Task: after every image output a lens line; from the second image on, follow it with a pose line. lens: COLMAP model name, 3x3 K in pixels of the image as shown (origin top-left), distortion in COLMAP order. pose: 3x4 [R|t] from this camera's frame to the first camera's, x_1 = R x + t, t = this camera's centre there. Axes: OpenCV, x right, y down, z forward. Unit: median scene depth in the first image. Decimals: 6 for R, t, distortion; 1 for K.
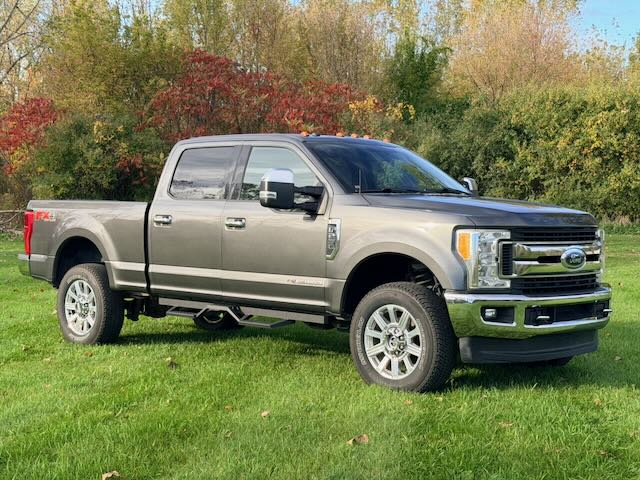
lens RADIAL K [[1094.7, 0, 321.9], [0, 1094.7, 236.8], [0, 0, 1]] dist [0.065313, 0.000000]
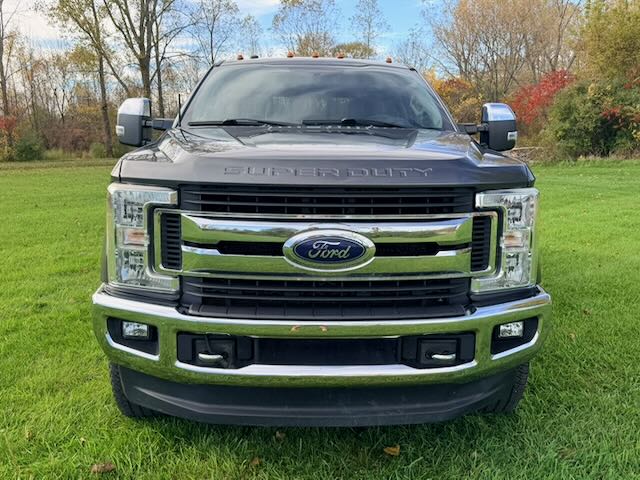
lens RADIAL K [[597.8, 0, 323.7], [0, 597.8, 239.6], [0, 0, 1]] dist [0.038659, 0.000000]
pose [[0.728864, 0.111403, -0.675534, 0.385950], [-0.023294, 0.990137, 0.138152, -0.021496], [0.684262, -0.084958, 0.724270, 0.741944]]
